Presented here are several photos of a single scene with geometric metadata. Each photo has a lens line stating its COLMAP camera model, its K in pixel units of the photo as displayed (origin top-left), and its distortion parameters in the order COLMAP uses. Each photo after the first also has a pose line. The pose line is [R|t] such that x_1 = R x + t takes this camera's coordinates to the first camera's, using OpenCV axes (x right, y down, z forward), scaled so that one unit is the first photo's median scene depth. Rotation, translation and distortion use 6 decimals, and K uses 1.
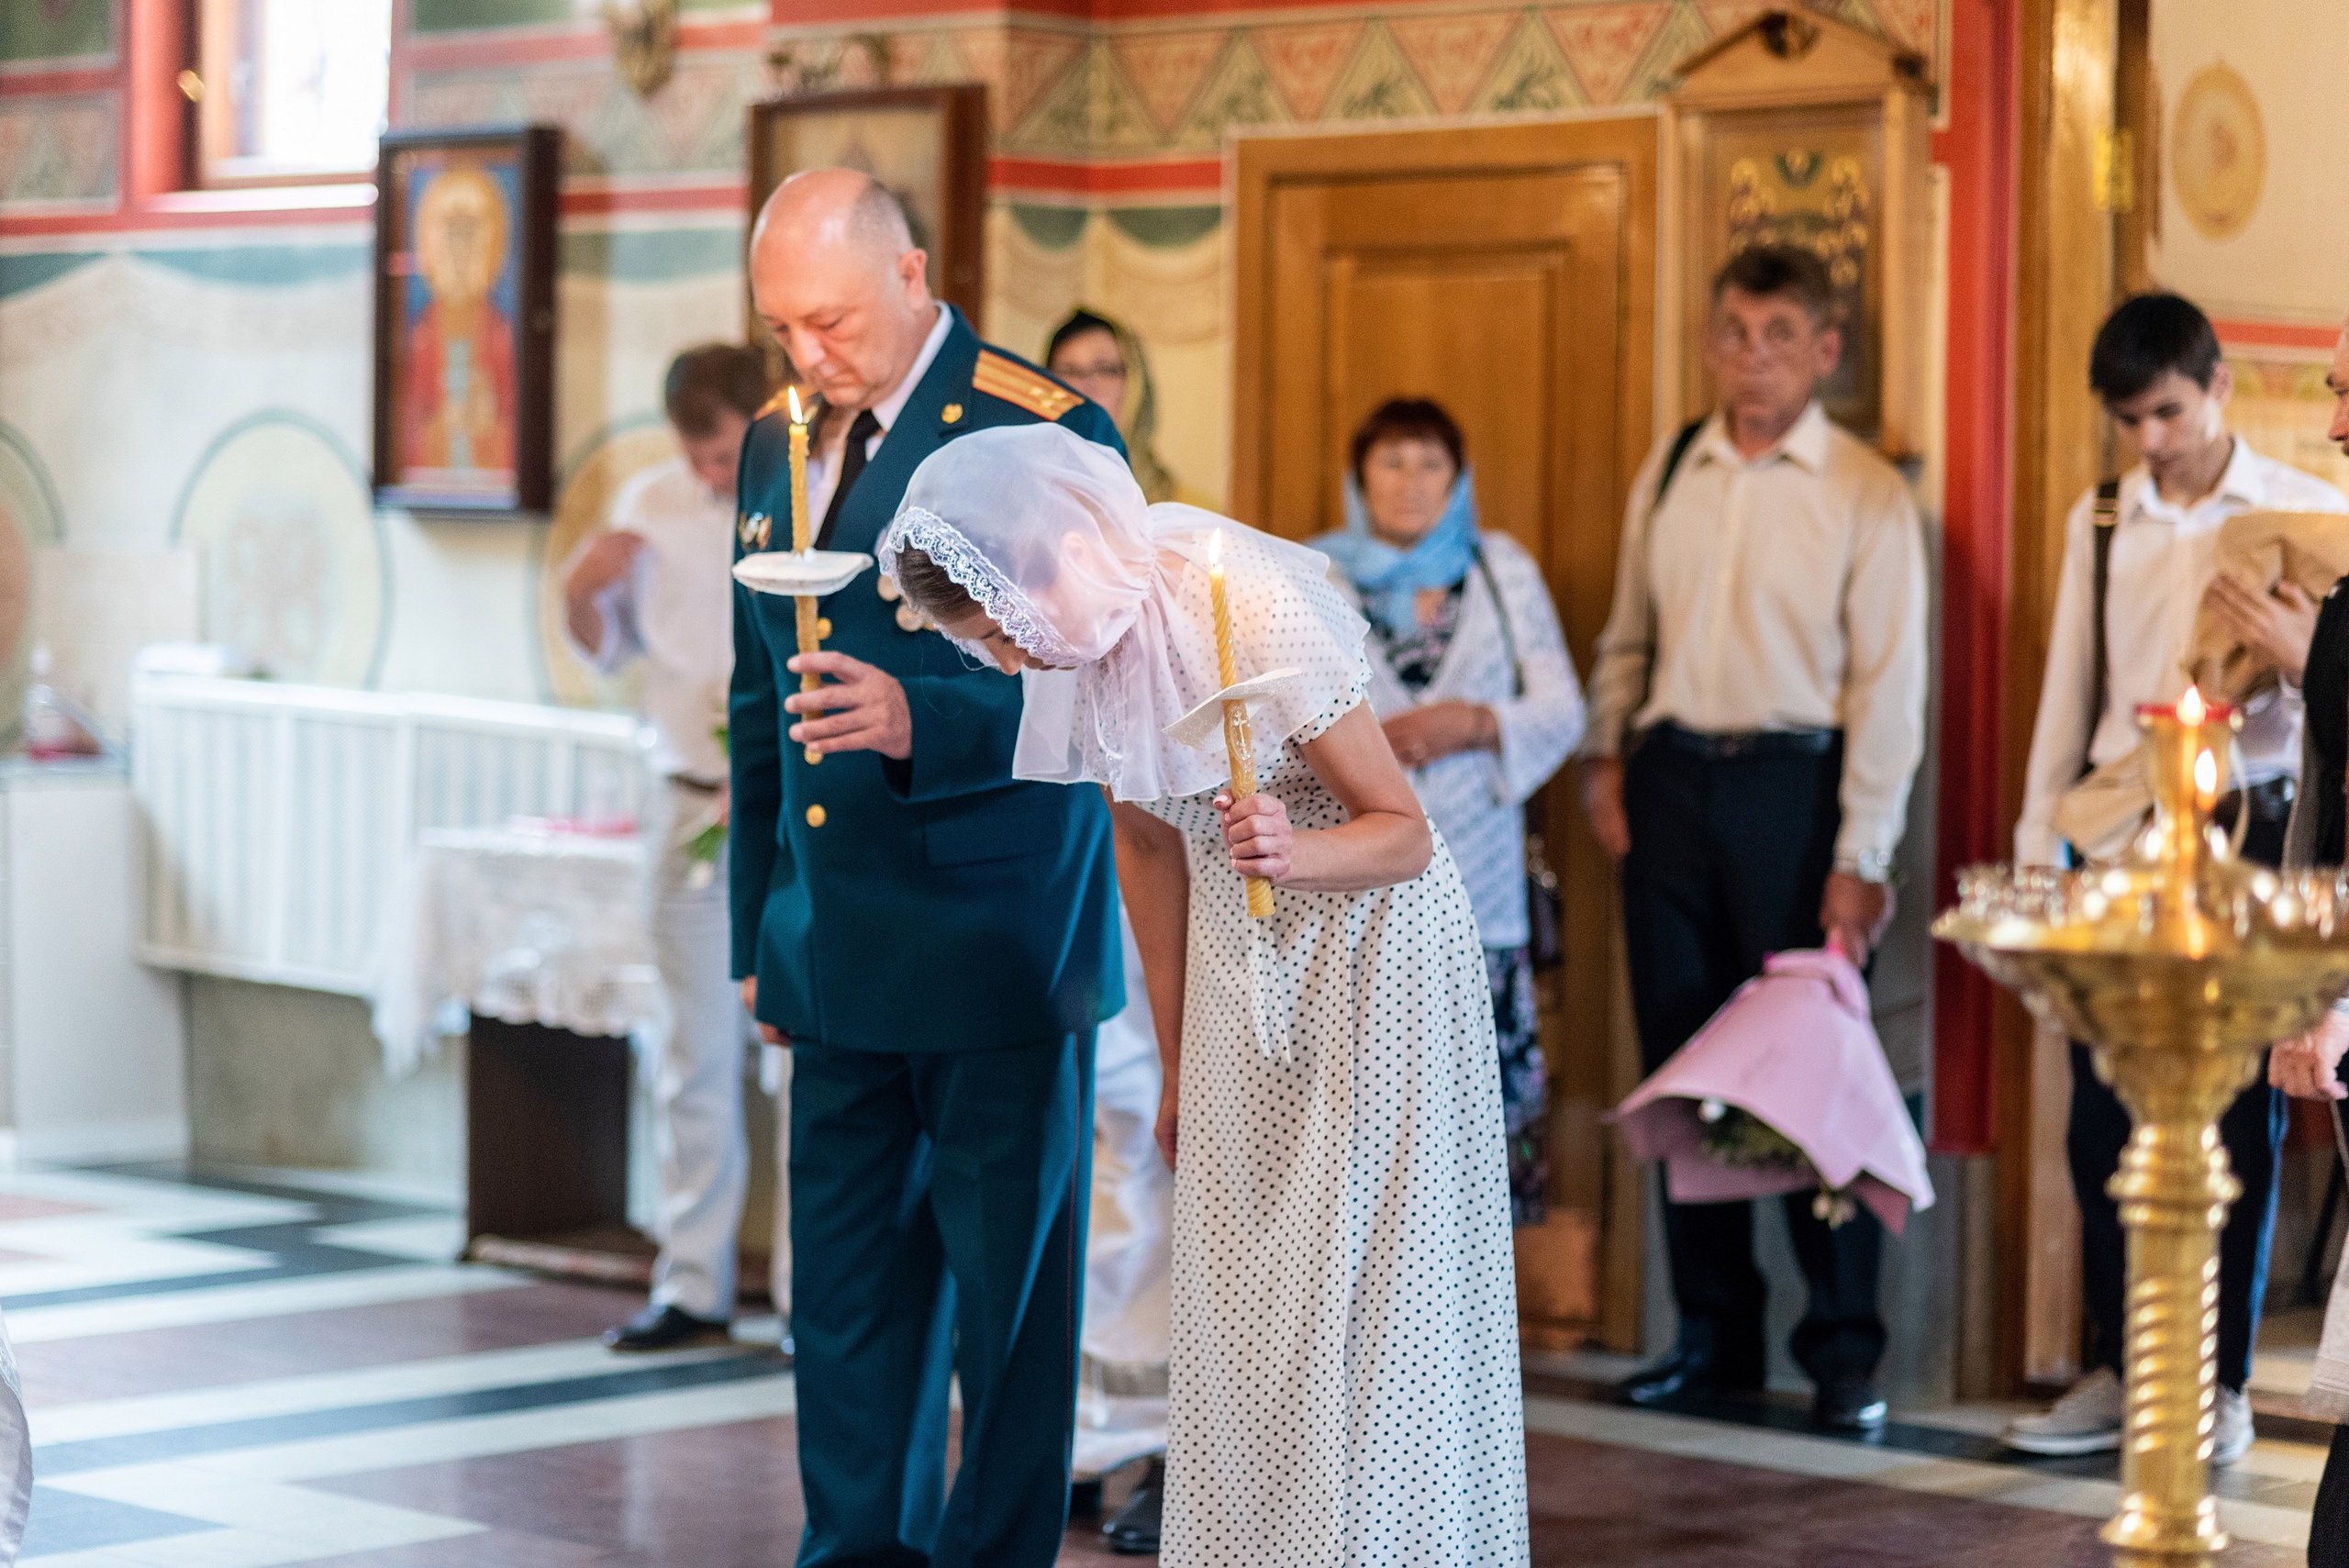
lens RADIAL K [[5620.7, 0, 1450.9], [0, 5620.7, 783.4], [0, 0, 1]] dist [-0.032111, -0.000993]
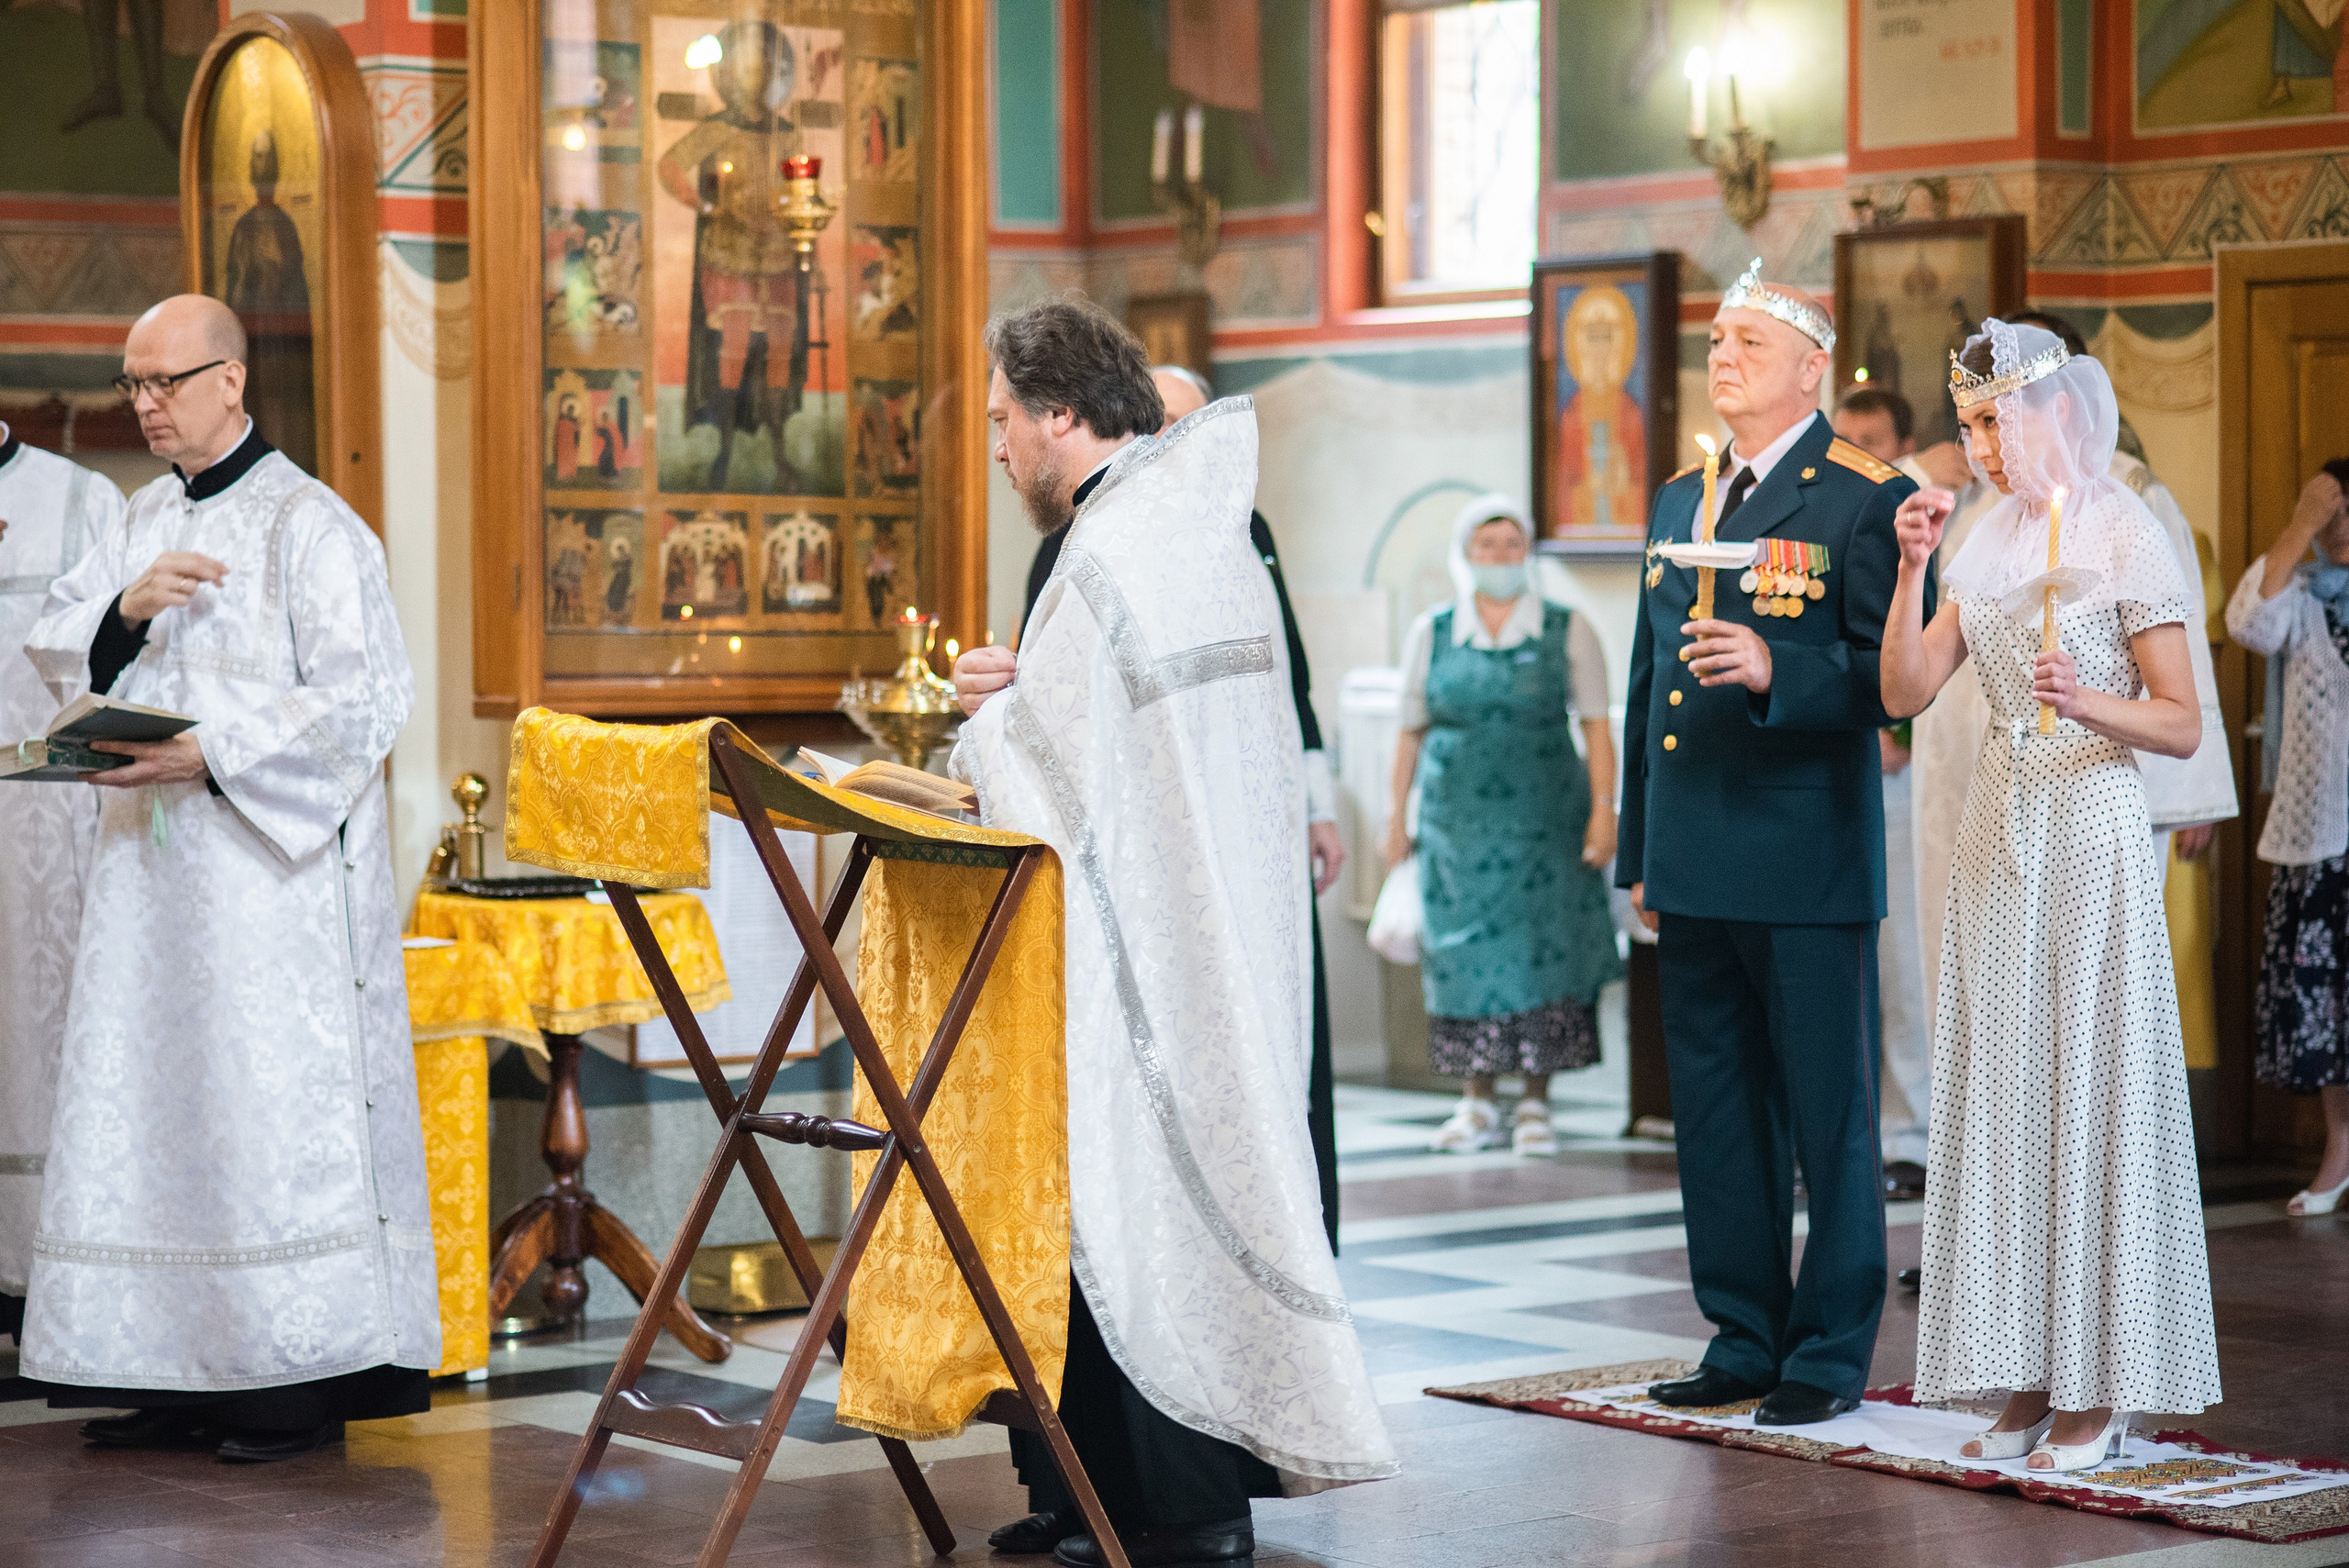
lens RADIAL K [[5667.1, 0, 1171.3], [0, 5667.1, 776.7], [0, 0, 1]] dist [-0.081958, -0.527251]
pose [[0.976375, -0.014630, -0.215588, 0.003720], [0.013070, 0.999877, -0.008661, 0.012011], [0.215688, 0.005638, 0.976446, -0.297657]]
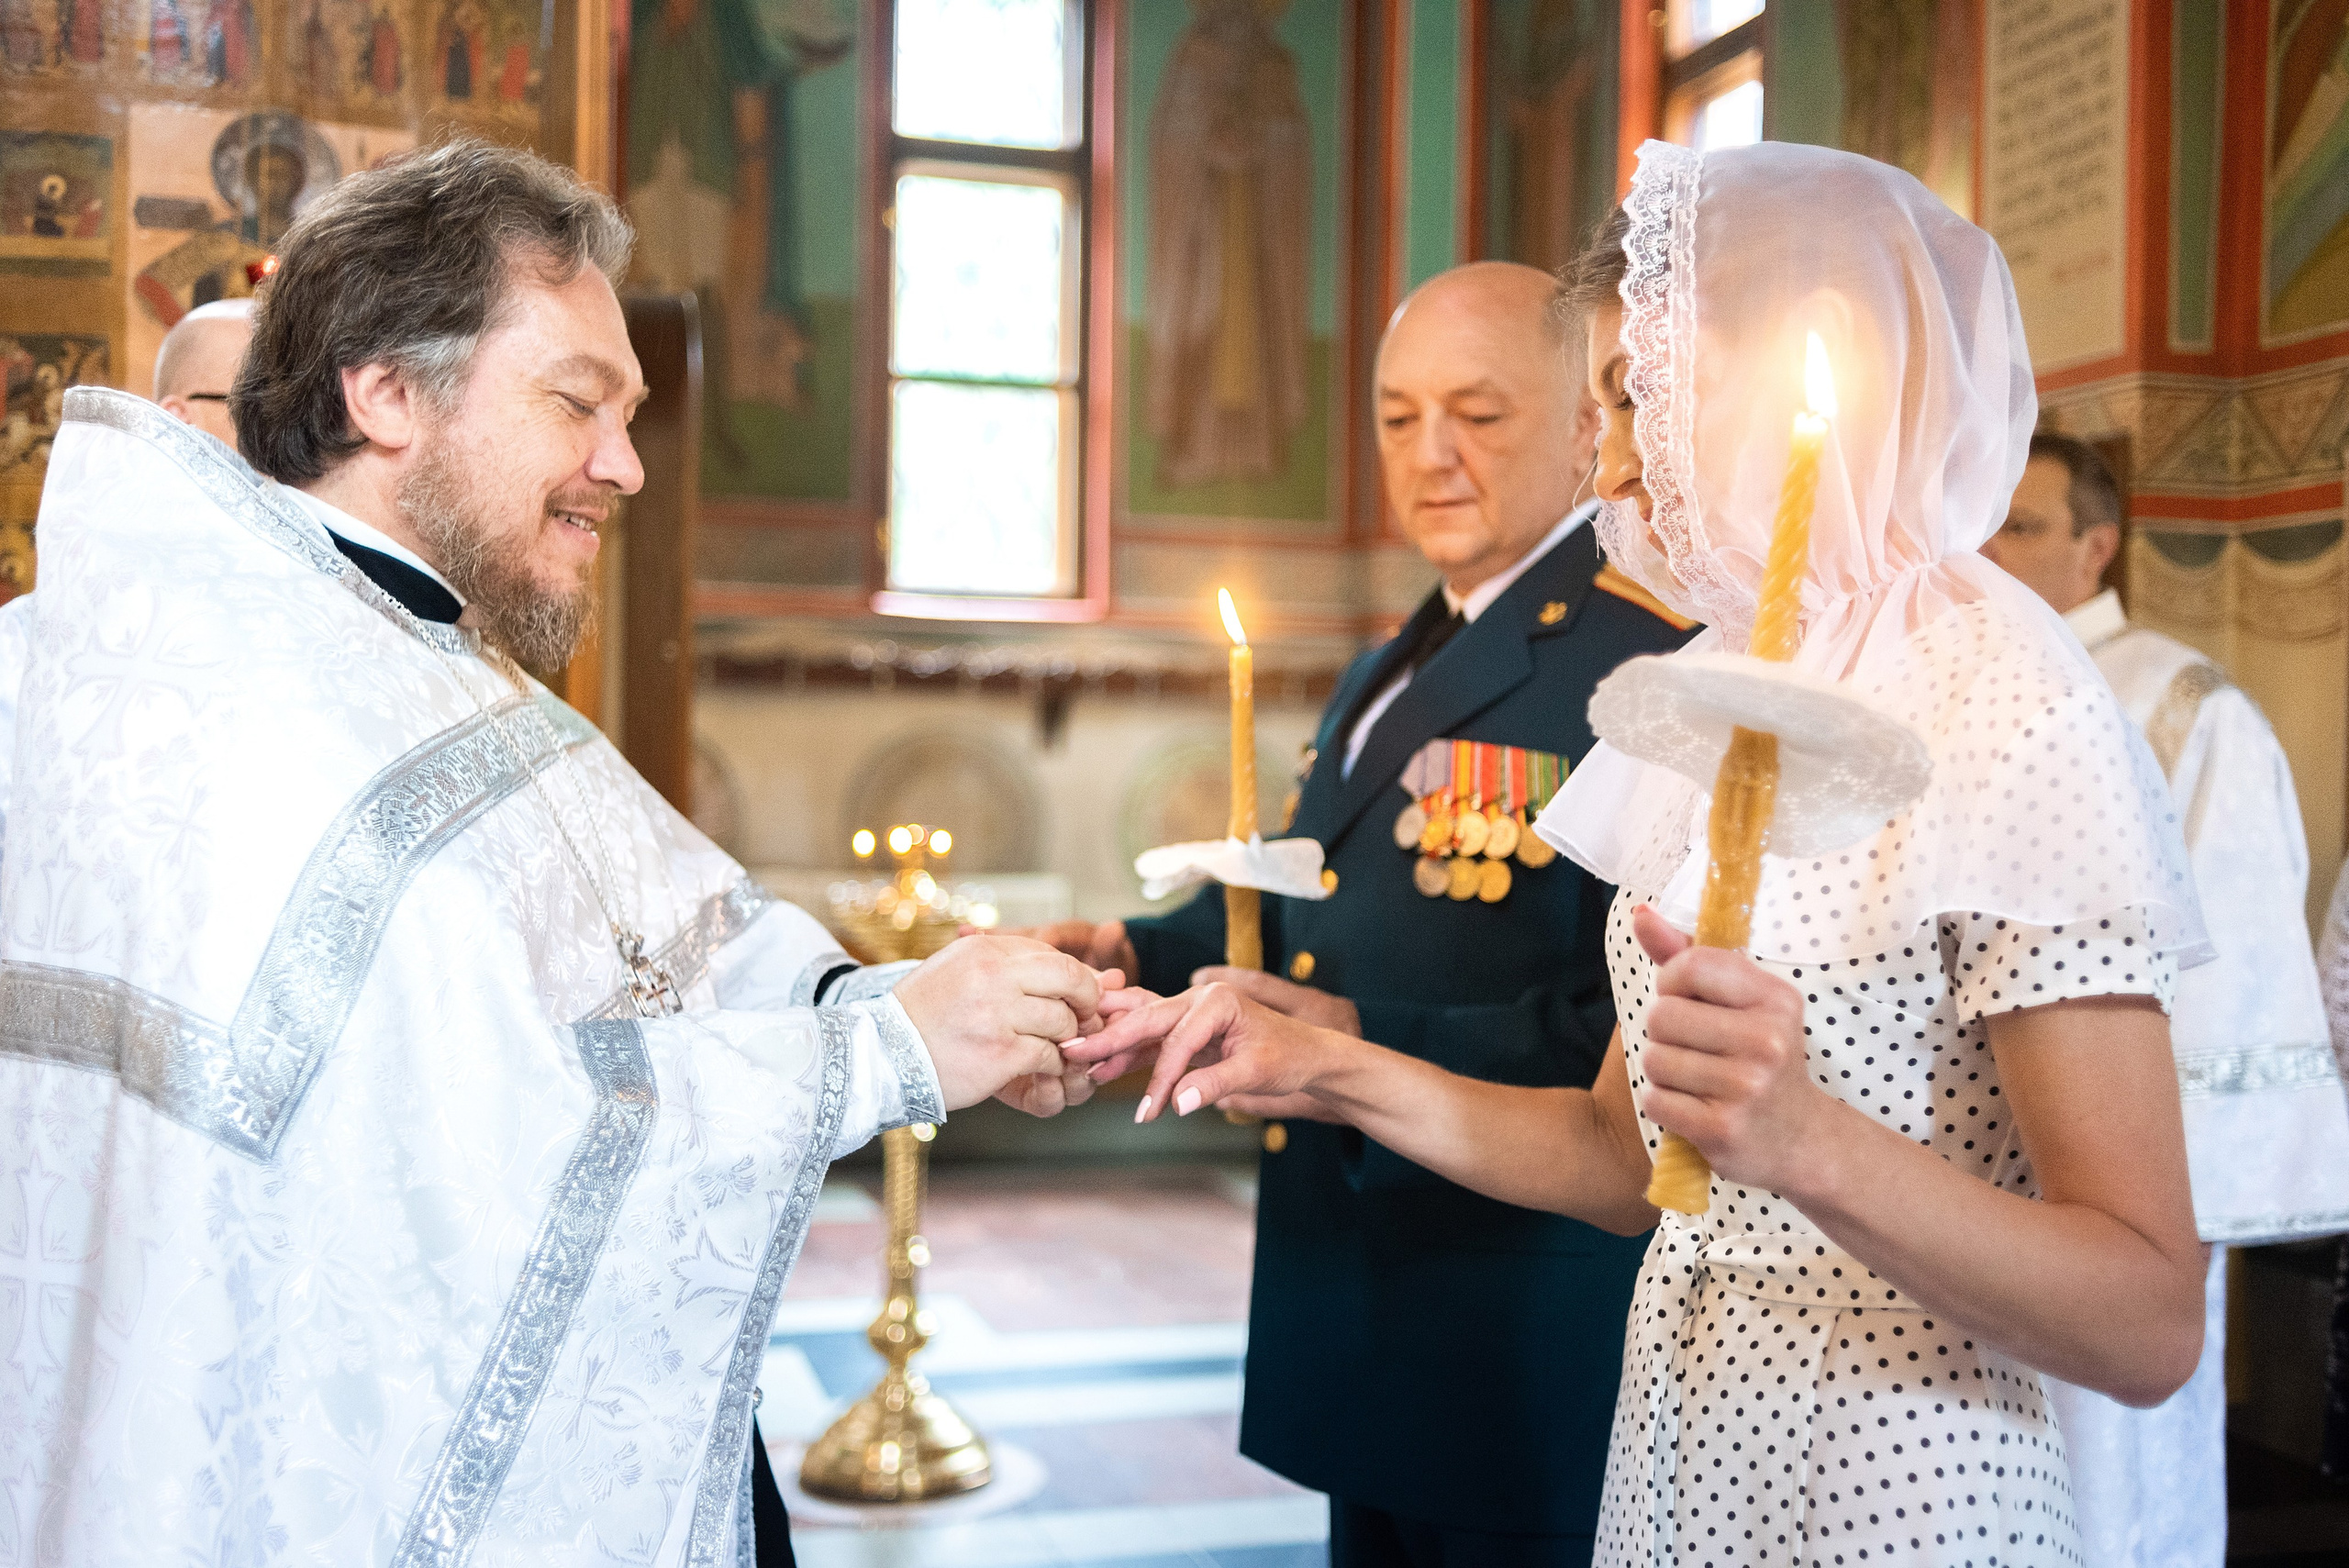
lens RADIAL K [[2428.9, 0, 1179.4], [0, 2428.9, 814.4], [0, 0, 1]] dist [0.045578, 0.010732]
pose [[0.848065, -0.002035, -0.529889, 0.025335], [-0.016899, 0.999380, -0.030884, -0.021015], [0.529623, 0.035146, 0.847504, 0.432580]]
